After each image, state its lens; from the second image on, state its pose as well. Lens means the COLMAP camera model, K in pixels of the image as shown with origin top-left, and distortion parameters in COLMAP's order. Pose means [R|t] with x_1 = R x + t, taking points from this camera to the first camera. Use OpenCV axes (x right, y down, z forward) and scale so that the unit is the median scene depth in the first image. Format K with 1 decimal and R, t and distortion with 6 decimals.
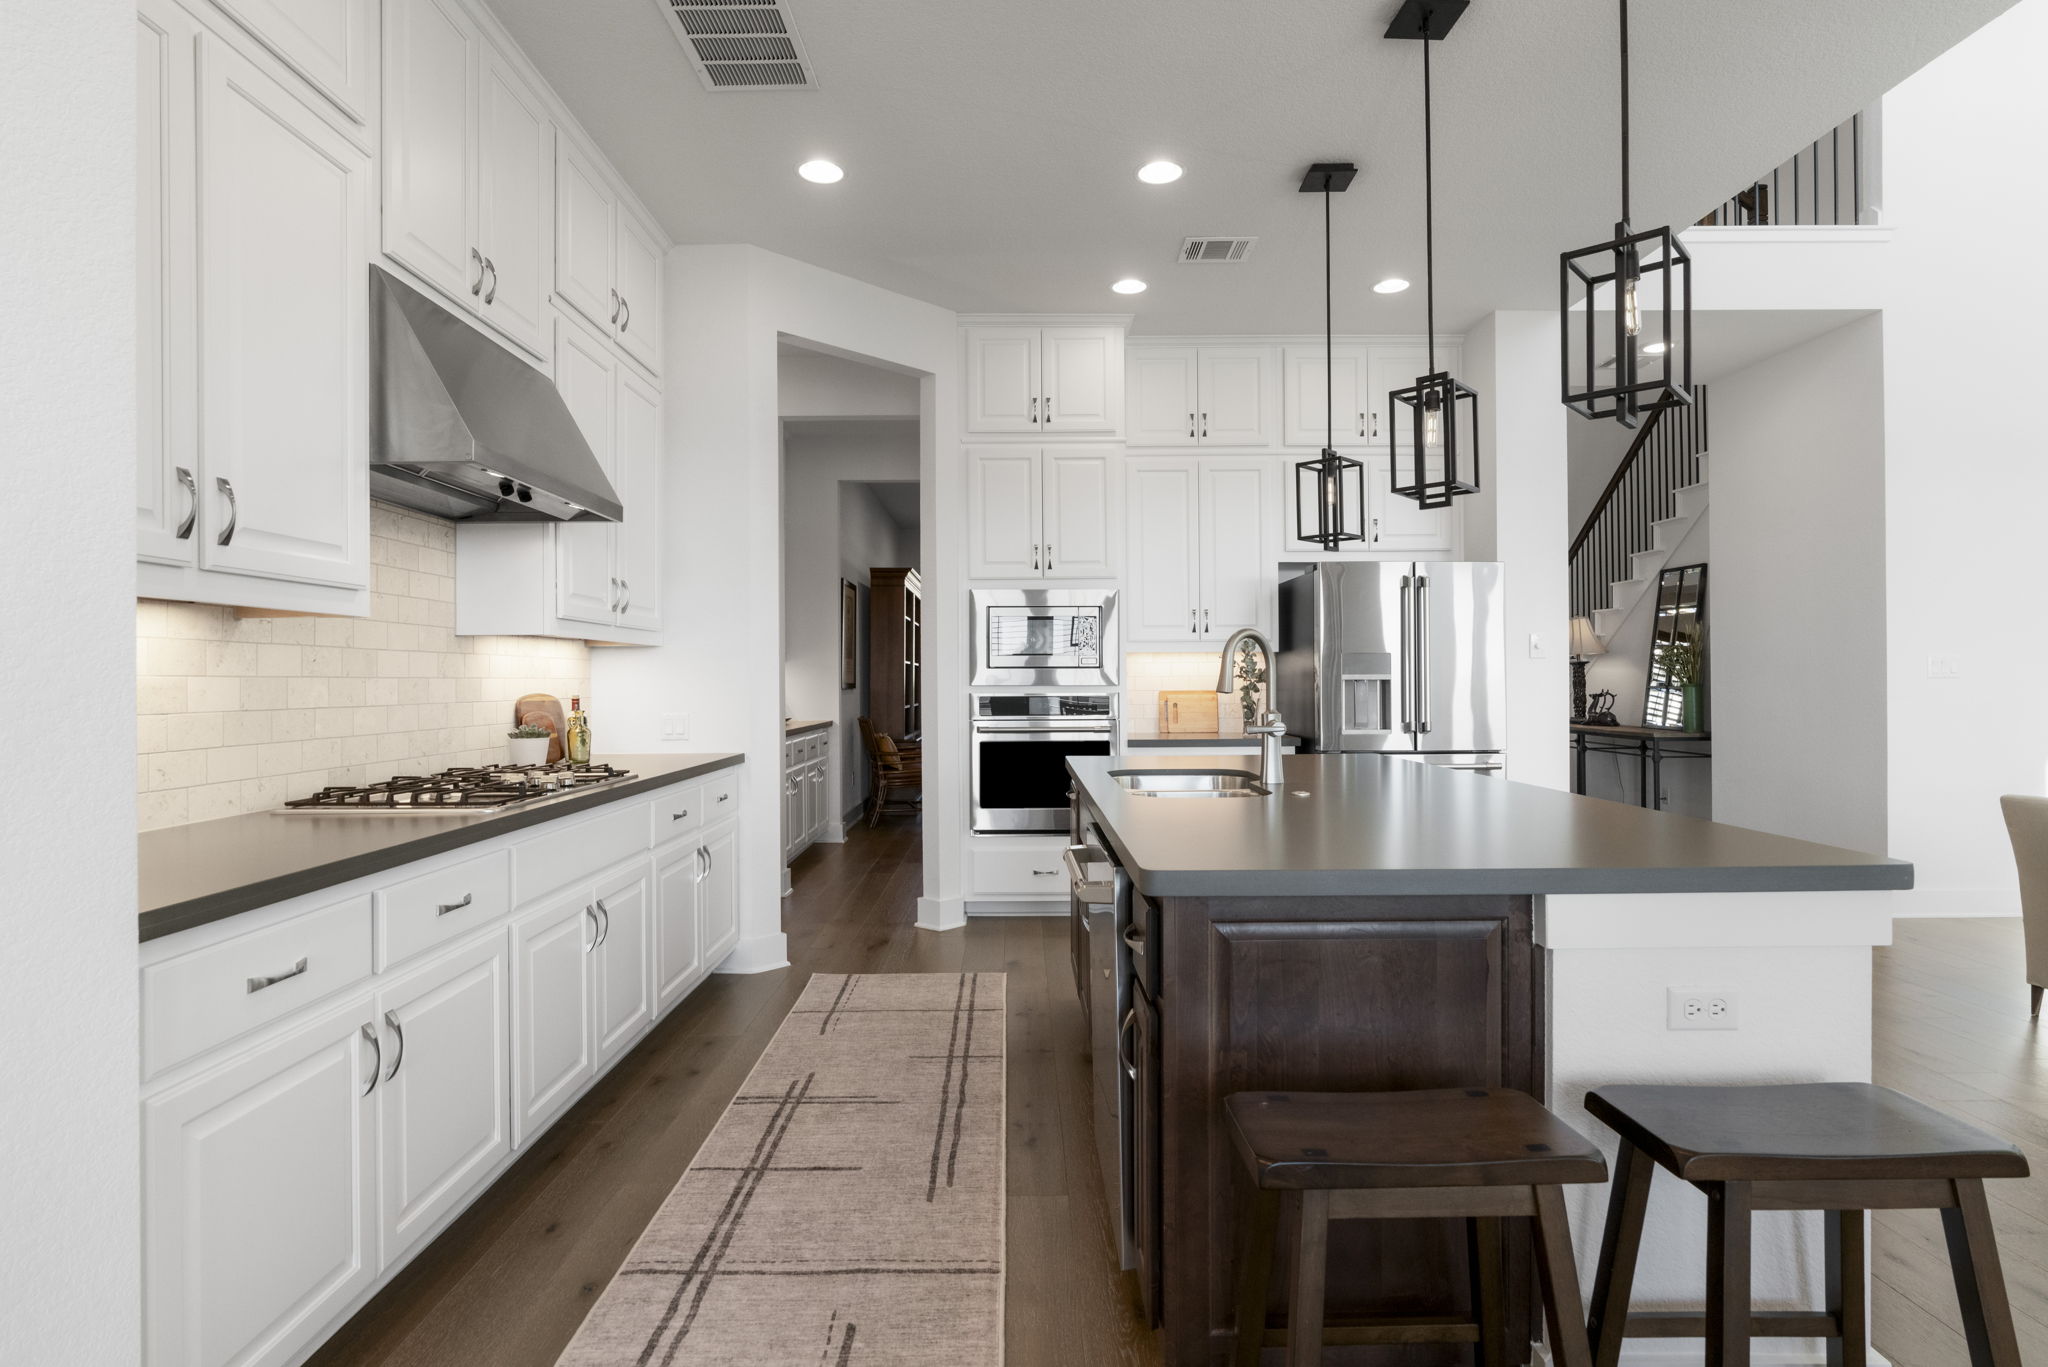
lens RADIAL K [[1046.5, 0, 1027.1], [0, 1046.5, 682.1], [0, 0, 1]] dist [-0.011144, -0.000236]
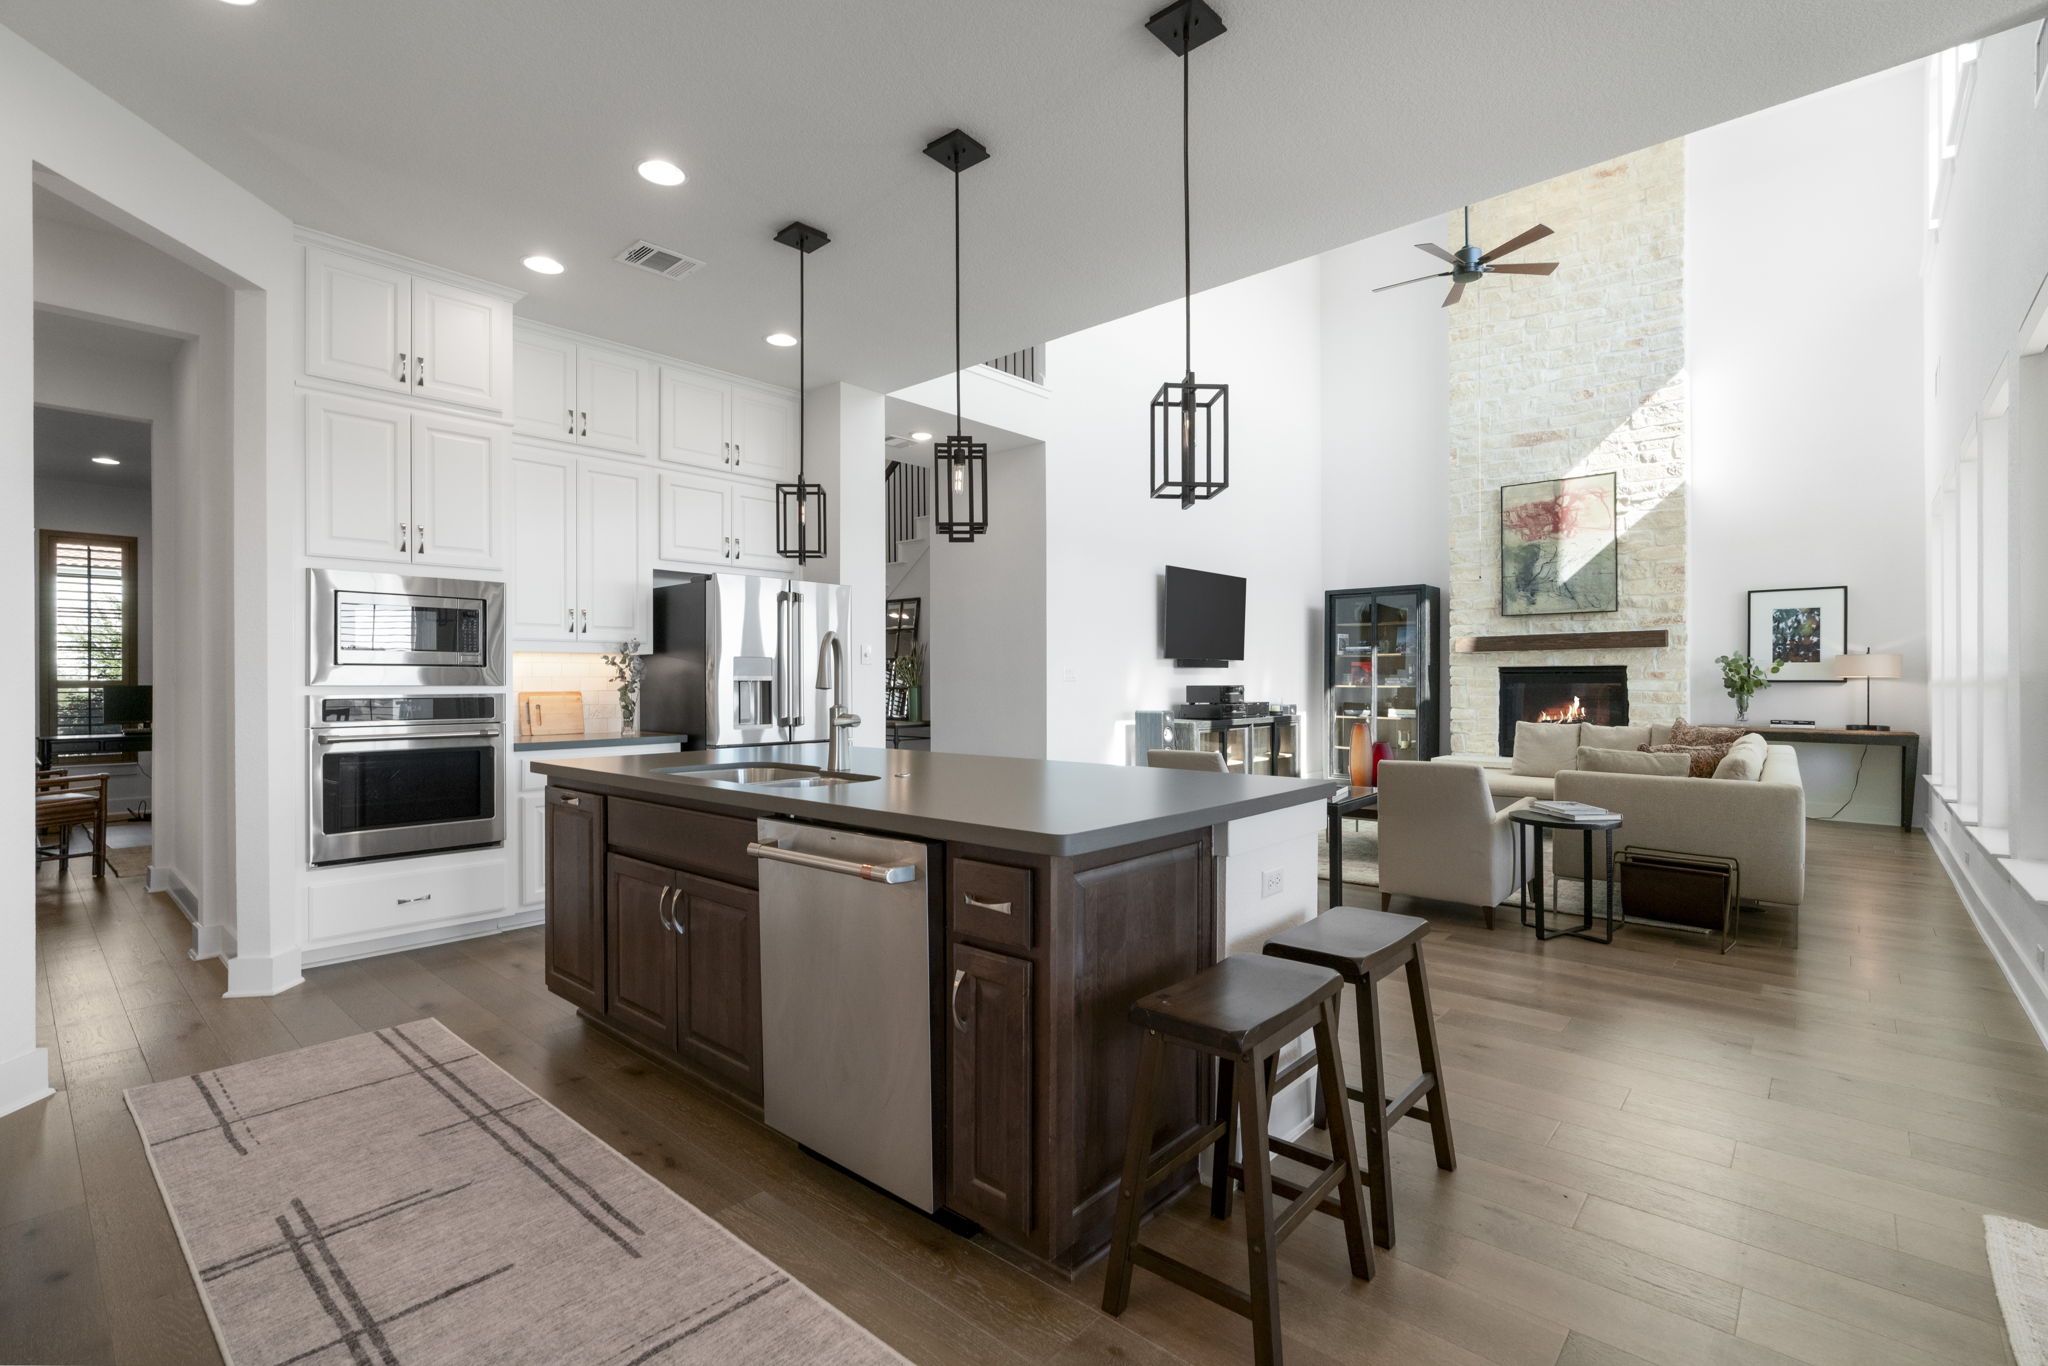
lens RADIAL K [[924.7, 0, 1028.4], [0, 924.7, 688.5], [0, 0, 1]] dist [-0.013510, 0.003713]
pose [[0.668045, -0.002178, 0.744118, -0.330207], [0.000863, 0.999997, 0.002152, 0.006460], [-0.744120, -0.000795, 0.668045, 0.164074]]
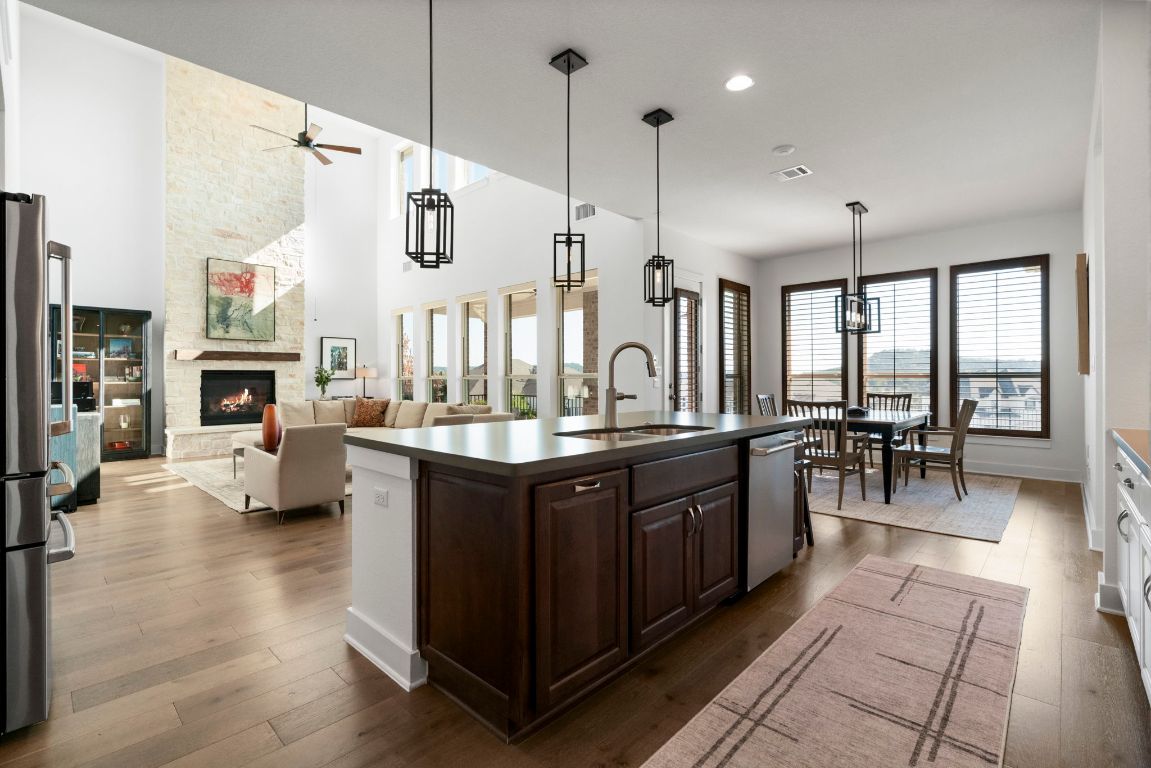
lens RADIAL K [[519.7, 0, 571.0], [0, 519.7, 375.8], [0, 0, 1]] dist [-0.013510, 0.003713]
pose [[-0.716277, 0.012128, 0.697711, -0.305819], [0.008822, 0.999926, -0.008325, 0.013340], [-0.697760, 0.000192, -0.716331, 1.509609]]
